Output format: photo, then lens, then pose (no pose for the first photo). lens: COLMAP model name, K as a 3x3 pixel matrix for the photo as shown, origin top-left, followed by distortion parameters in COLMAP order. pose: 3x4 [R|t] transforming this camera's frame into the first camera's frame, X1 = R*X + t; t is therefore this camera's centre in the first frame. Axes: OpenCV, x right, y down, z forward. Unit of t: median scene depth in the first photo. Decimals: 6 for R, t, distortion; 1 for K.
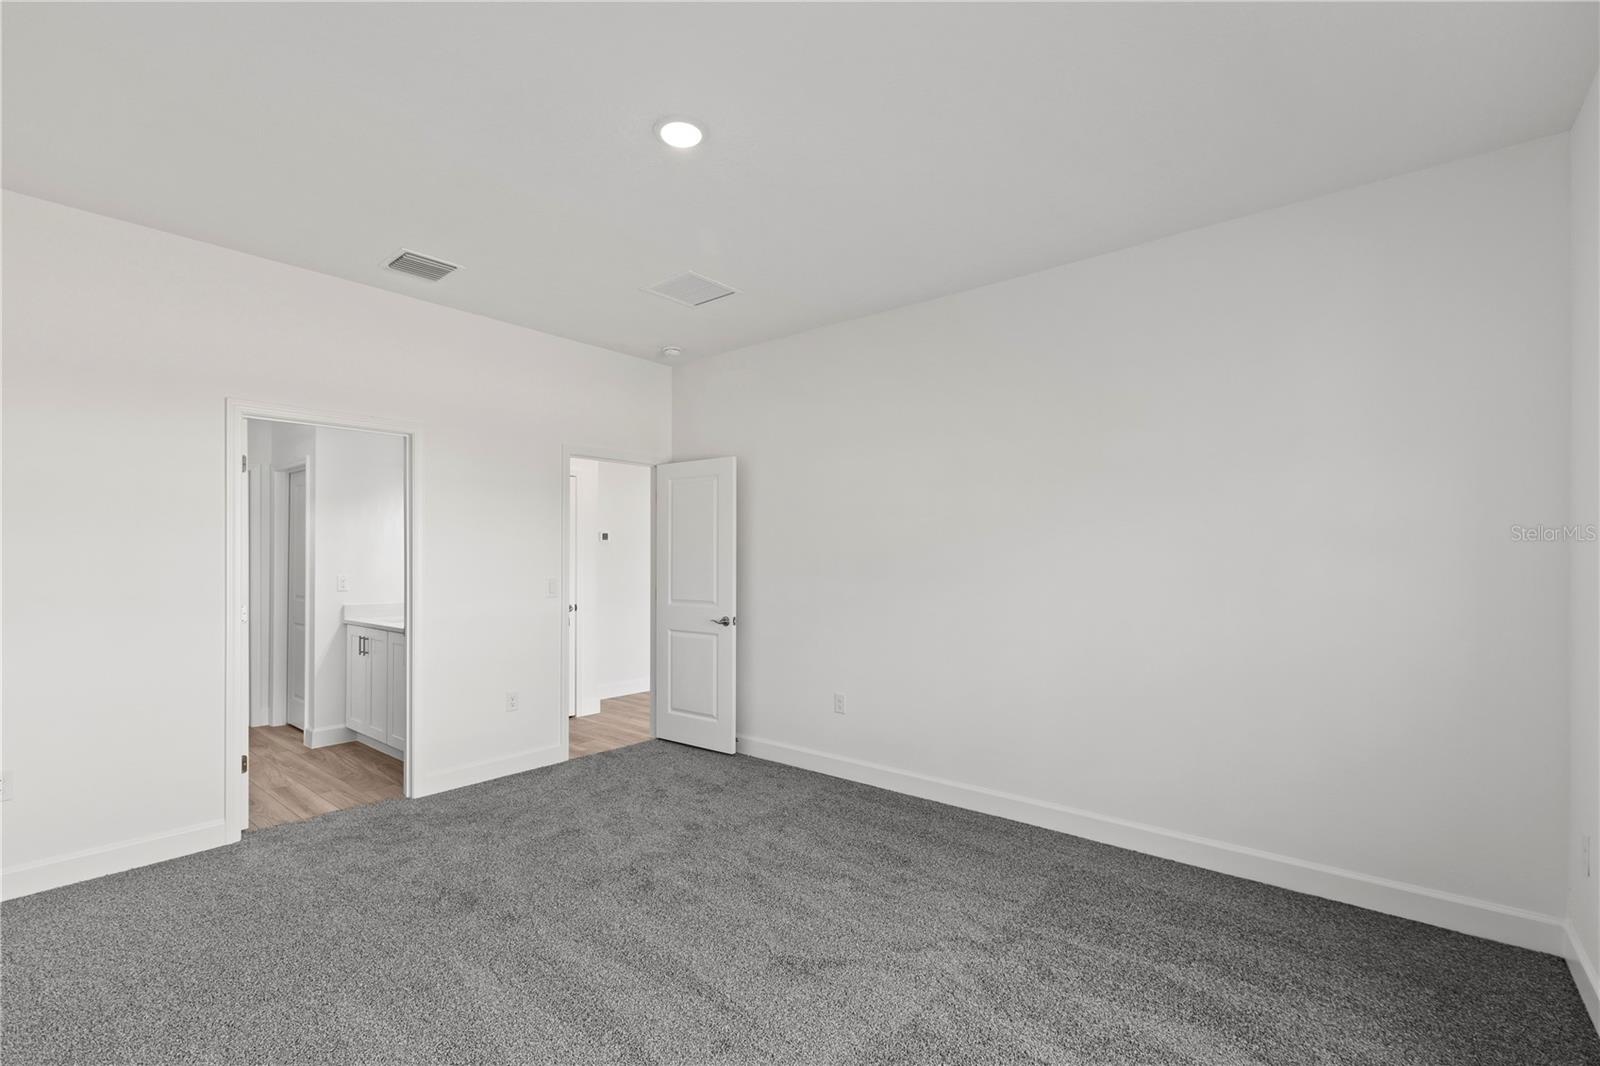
lens RADIAL K [[731.2, 0, 806.1], [0, 731.2, 568.0], [0, 0, 1]] dist [0.002010, -0.000733]
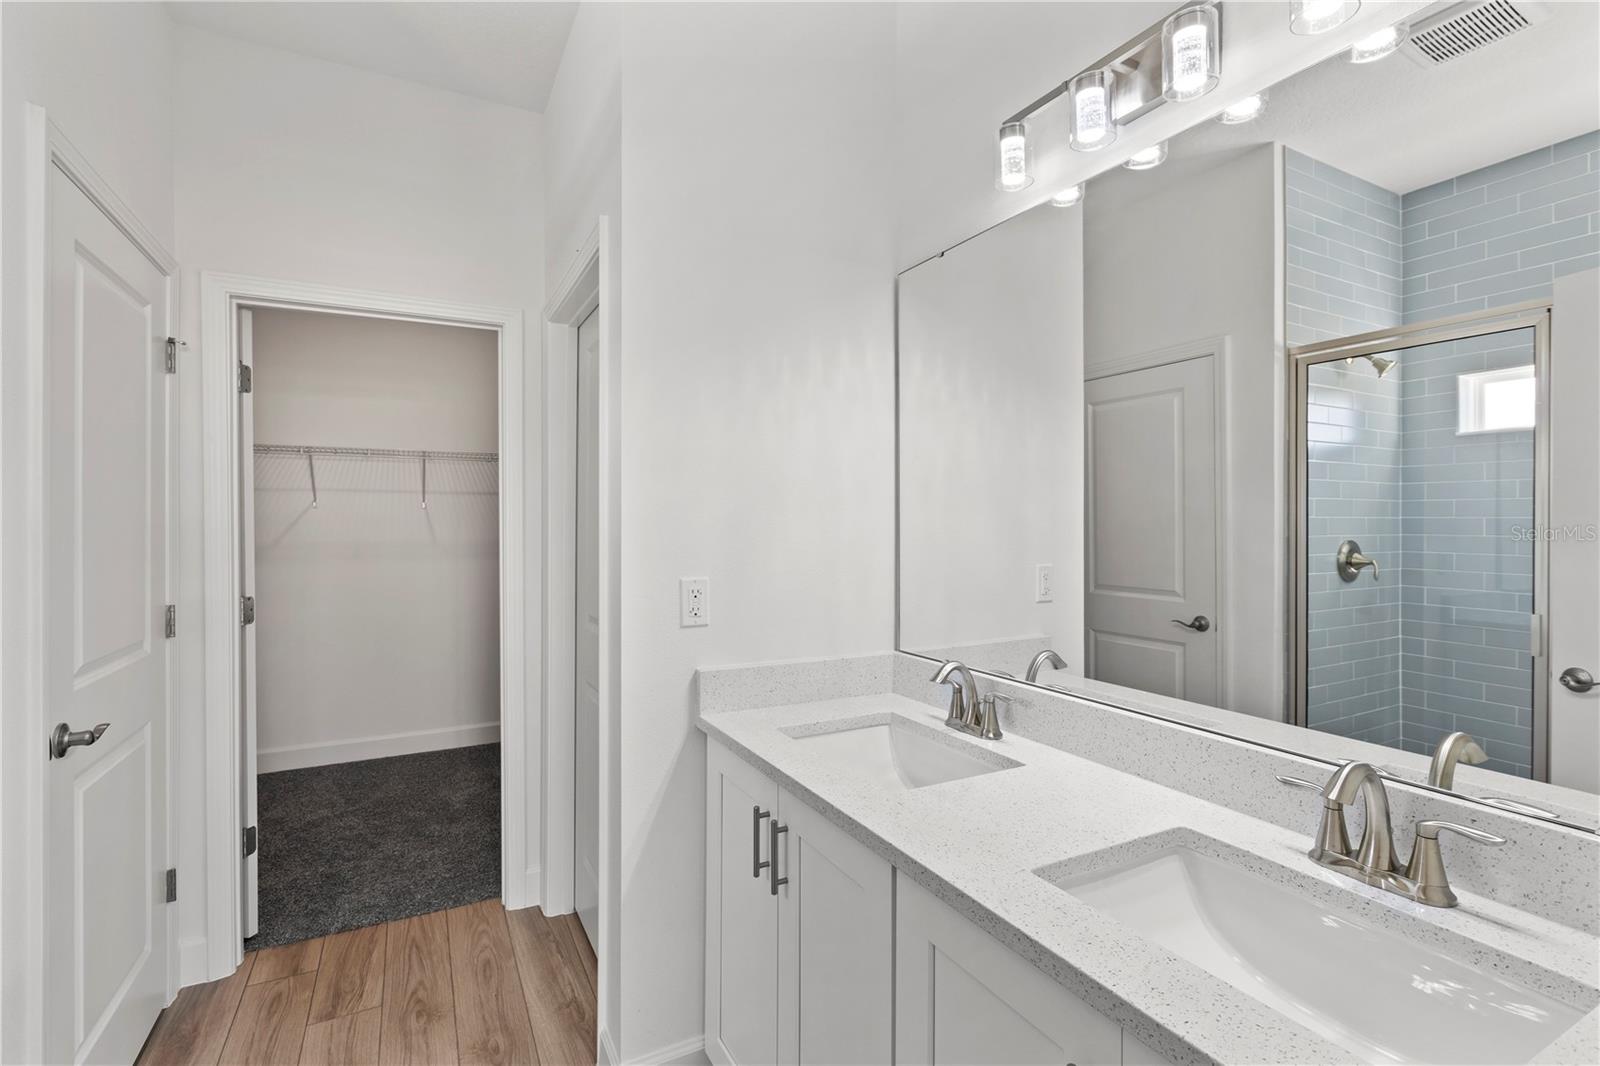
lens RADIAL K [[731.2, 0, 802.3], [0, 731.2, 525.2], [0, 0, 1]] dist [0.002010, -0.000733]
pose [[0.929843, -0.005772, -0.367910, -0.451668], [0.002035, 0.999942, -0.010544, -0.009848], [0.367950, 0.009055, 0.929801, 0.688338]]
